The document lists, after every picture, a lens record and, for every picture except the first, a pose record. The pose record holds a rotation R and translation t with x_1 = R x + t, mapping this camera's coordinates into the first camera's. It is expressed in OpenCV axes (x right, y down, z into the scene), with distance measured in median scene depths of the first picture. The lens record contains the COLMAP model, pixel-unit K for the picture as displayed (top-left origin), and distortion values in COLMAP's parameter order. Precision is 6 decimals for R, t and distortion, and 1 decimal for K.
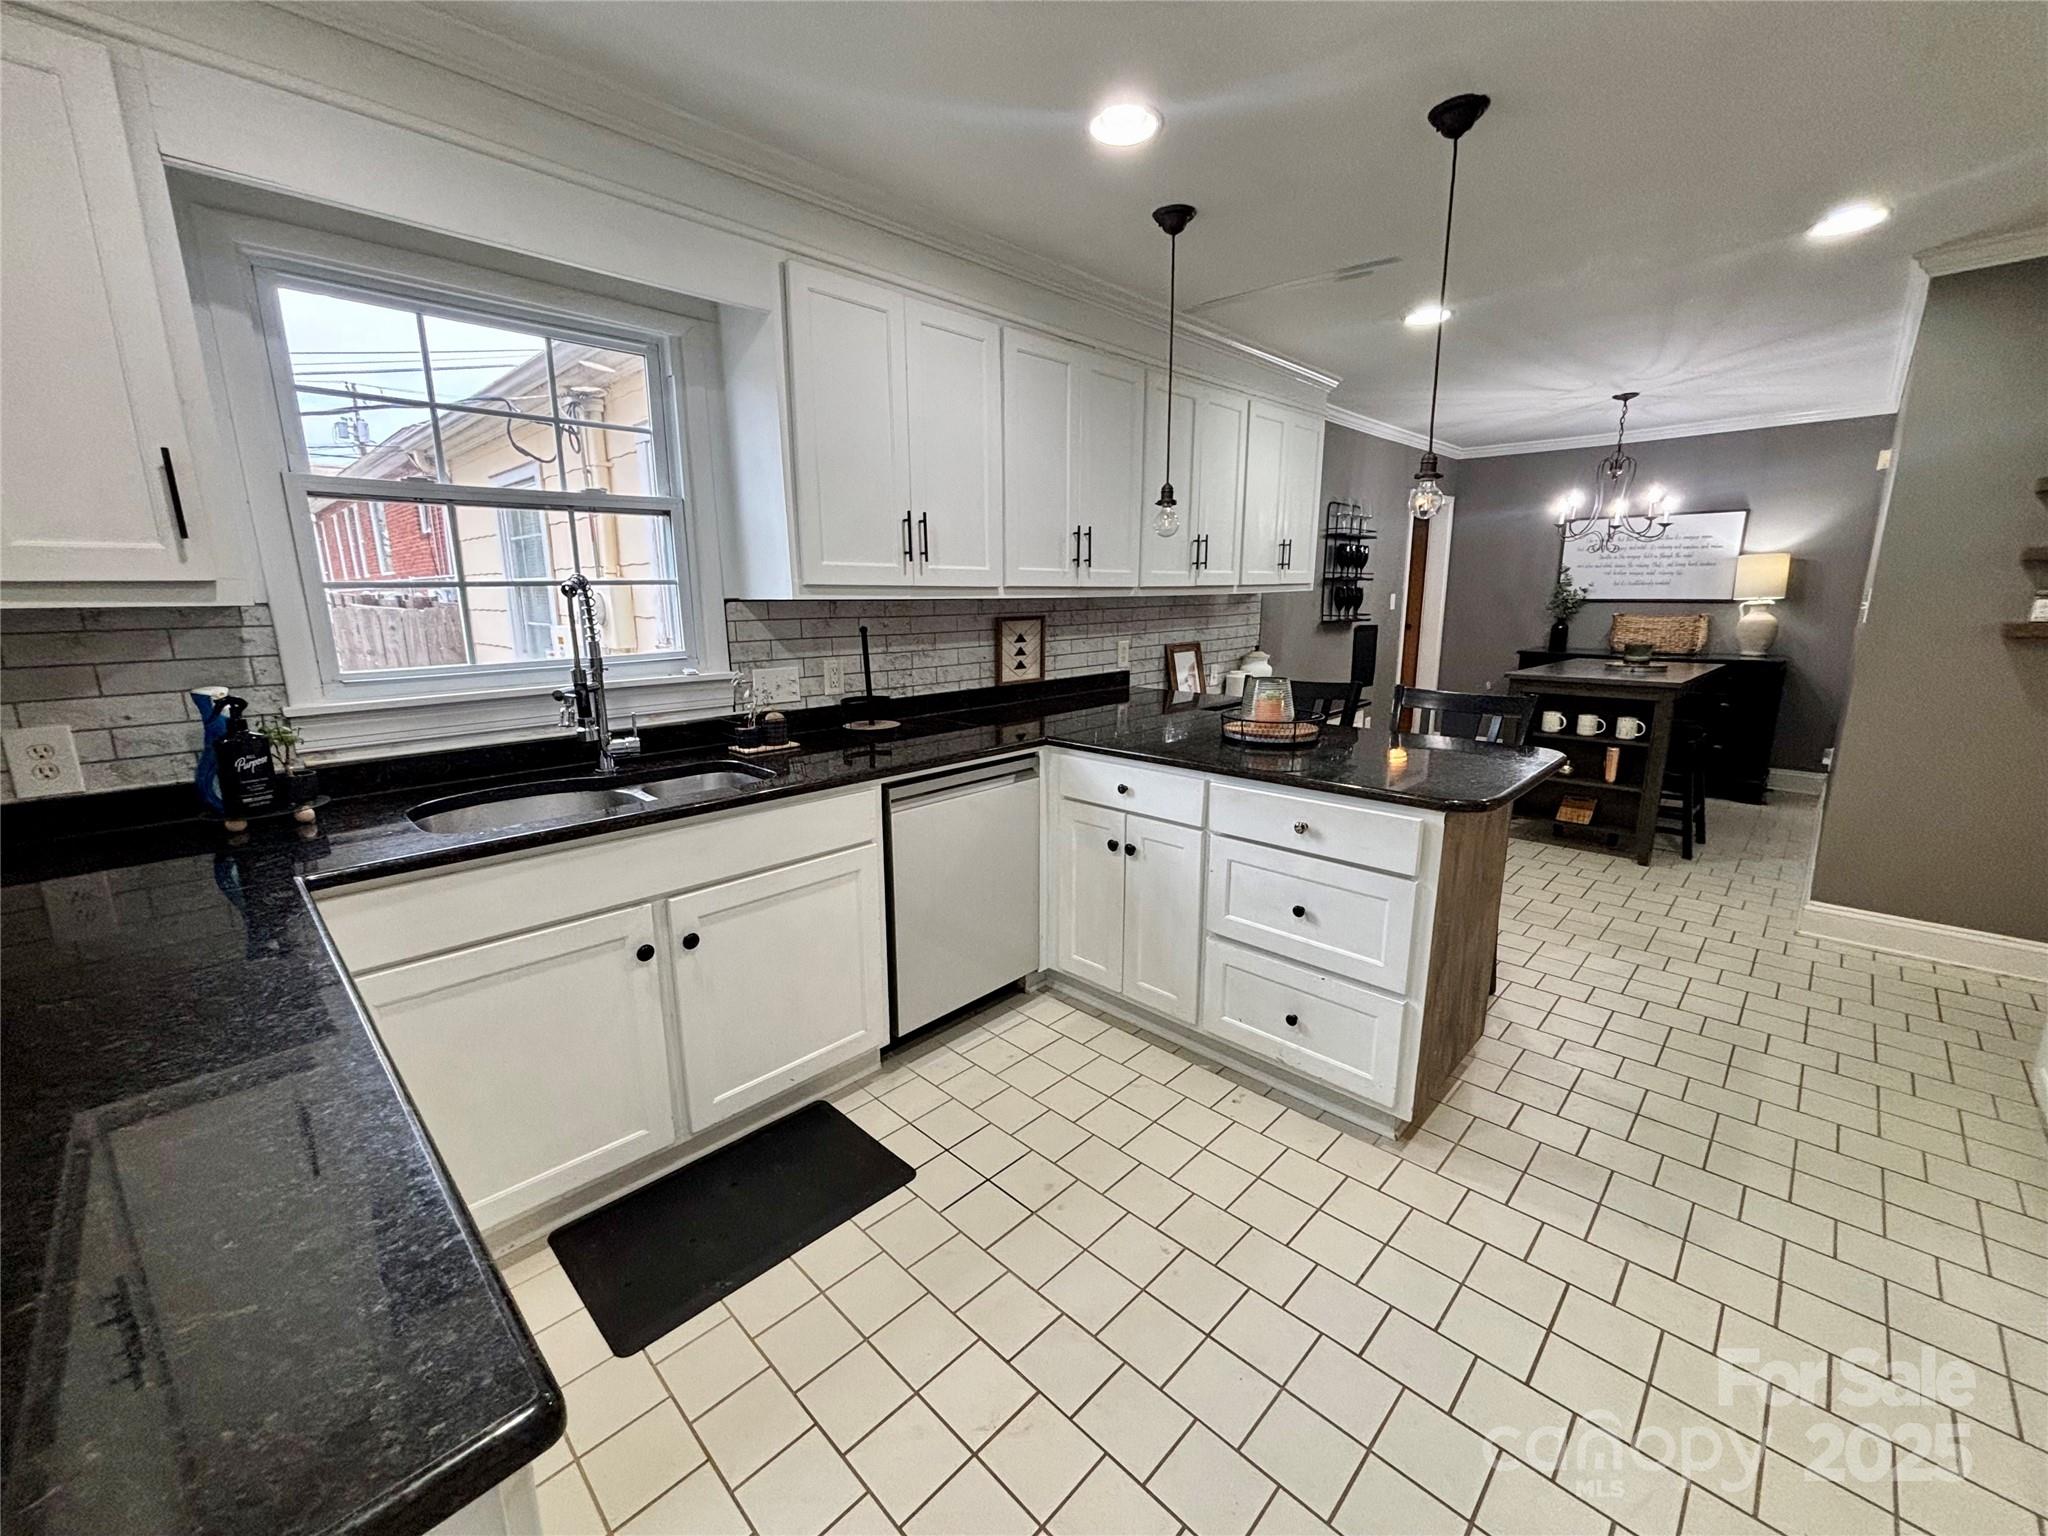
lens RADIAL K [[823.0, 0, 1026.3], [0, 823.0, 767.3], [0, 0, 1]] dist [0.001706, 0.000123]
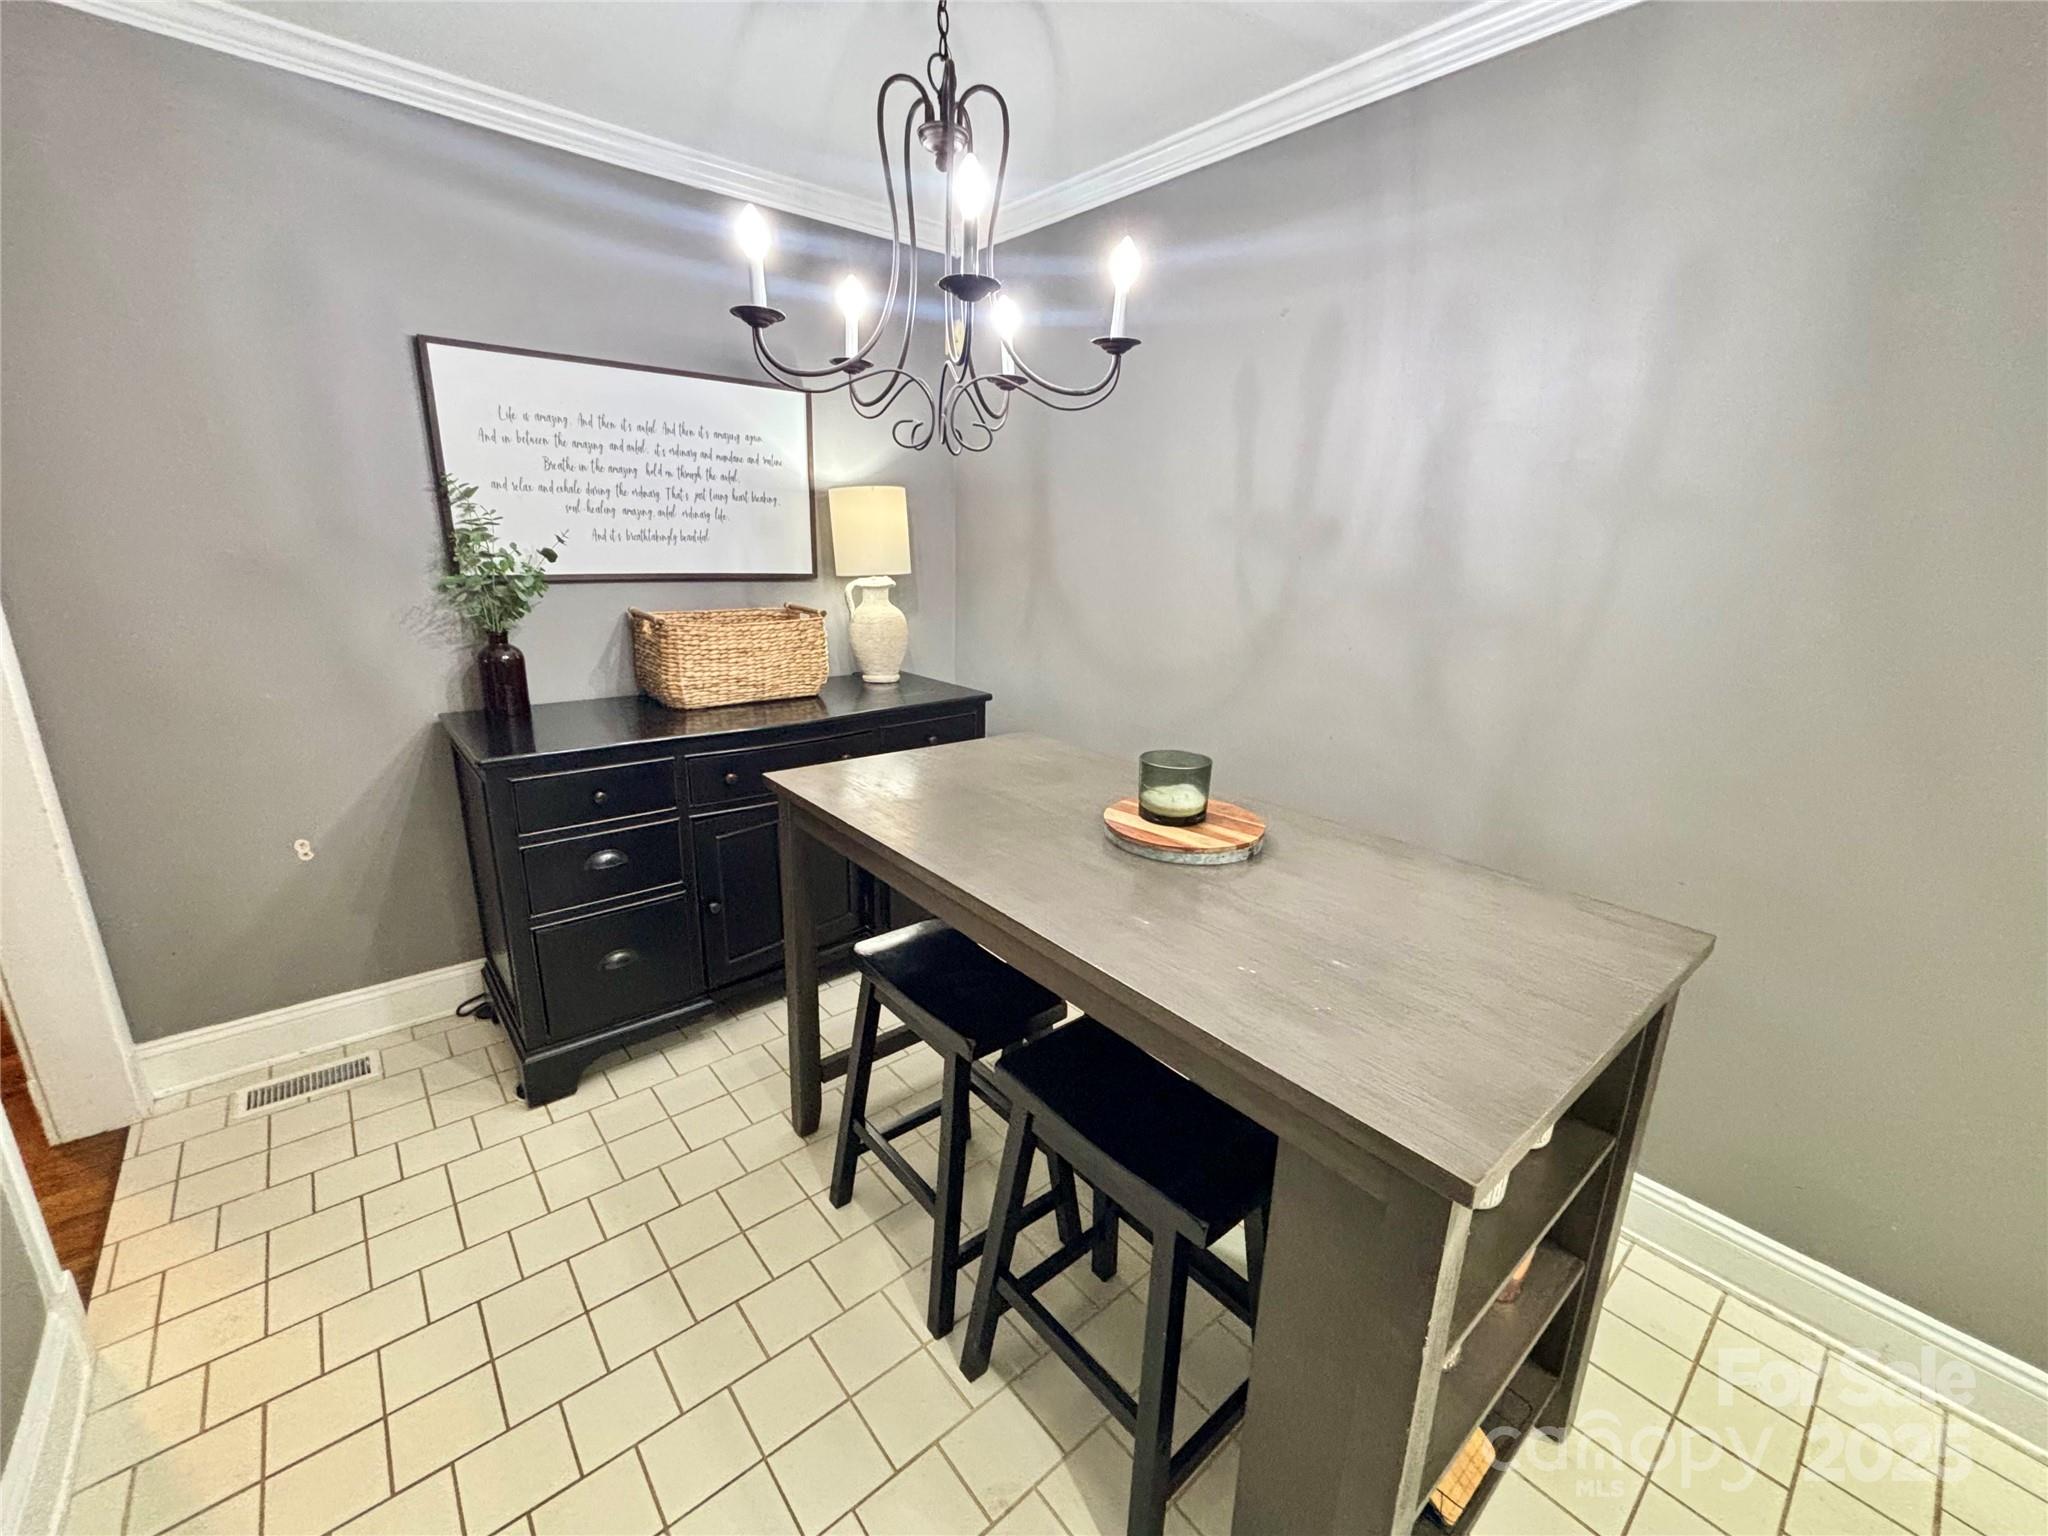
lens RADIAL K [[831.0, 0, 1024.9], [0, 831.0, 763.9], [0, 0, 1]] dist [0.000213, 0.000015]
pose [[0.089744, -0.254251, 0.962965, 0.327735], [0.182358, 0.954717, 0.235078, -0.178430], [-0.979128, 0.154507, 0.132044, 0.779840]]
